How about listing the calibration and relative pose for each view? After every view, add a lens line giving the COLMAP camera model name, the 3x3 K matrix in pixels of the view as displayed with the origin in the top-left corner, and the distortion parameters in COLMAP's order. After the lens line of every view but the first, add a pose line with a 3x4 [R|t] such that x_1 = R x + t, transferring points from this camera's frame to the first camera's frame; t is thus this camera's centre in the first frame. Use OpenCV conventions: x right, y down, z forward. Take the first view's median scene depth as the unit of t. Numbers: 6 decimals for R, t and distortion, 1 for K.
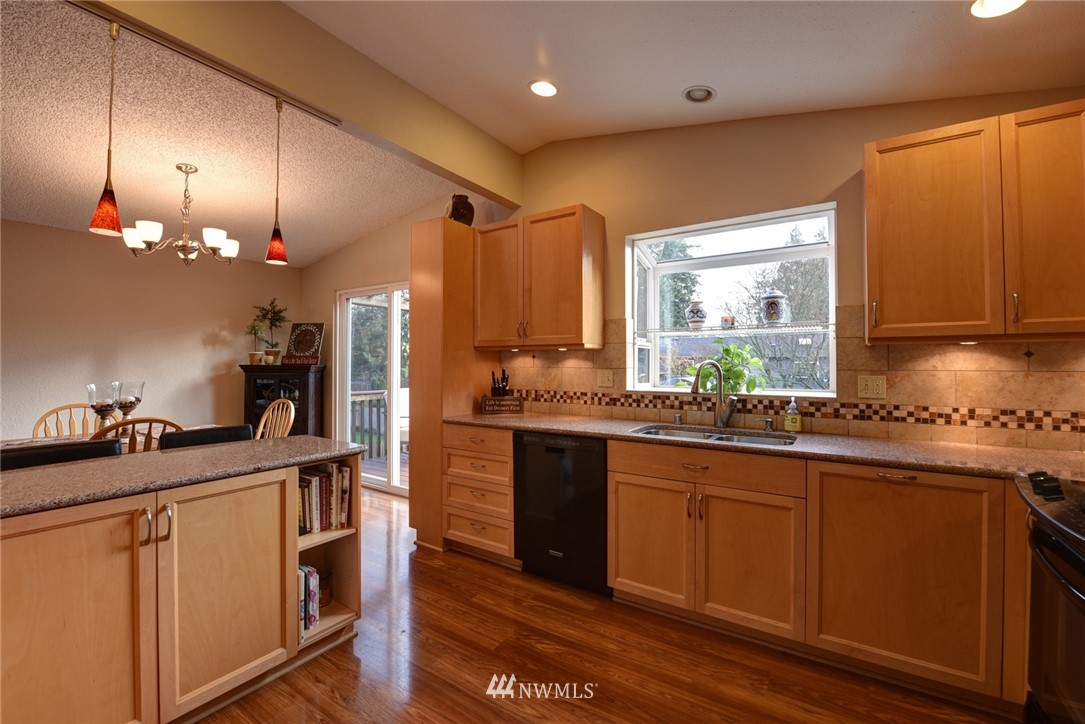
lens RADIAL K [[438.1, 0, 539.2], [0, 438.1, 354.2], [0, 0, 1]] dist [-0.019132, -0.000144]
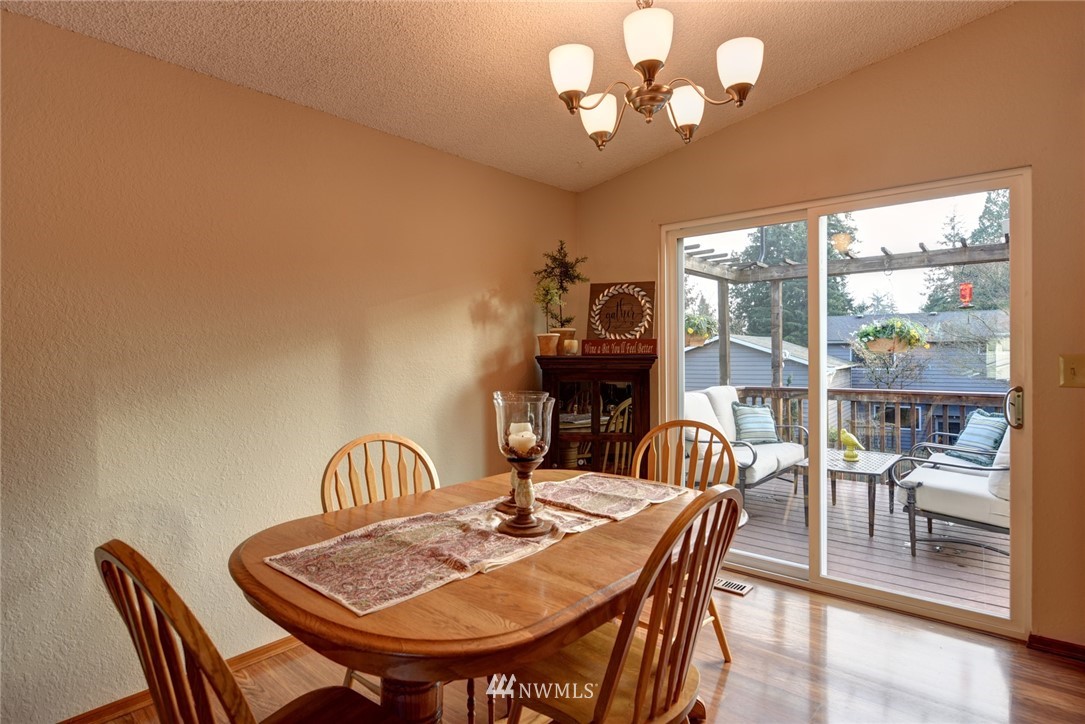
lens RADIAL K [[583.4, 0, 541.5], [0, 583.4, 365.0], [0, 0, 1]] dist [-0.005750, -0.000275]
pose [[0.989786, -0.003382, -0.142520, -0.790482], [0.008572, 0.999322, 0.035819, 0.012438], [0.142302, -0.036675, 0.989144, 0.343127]]
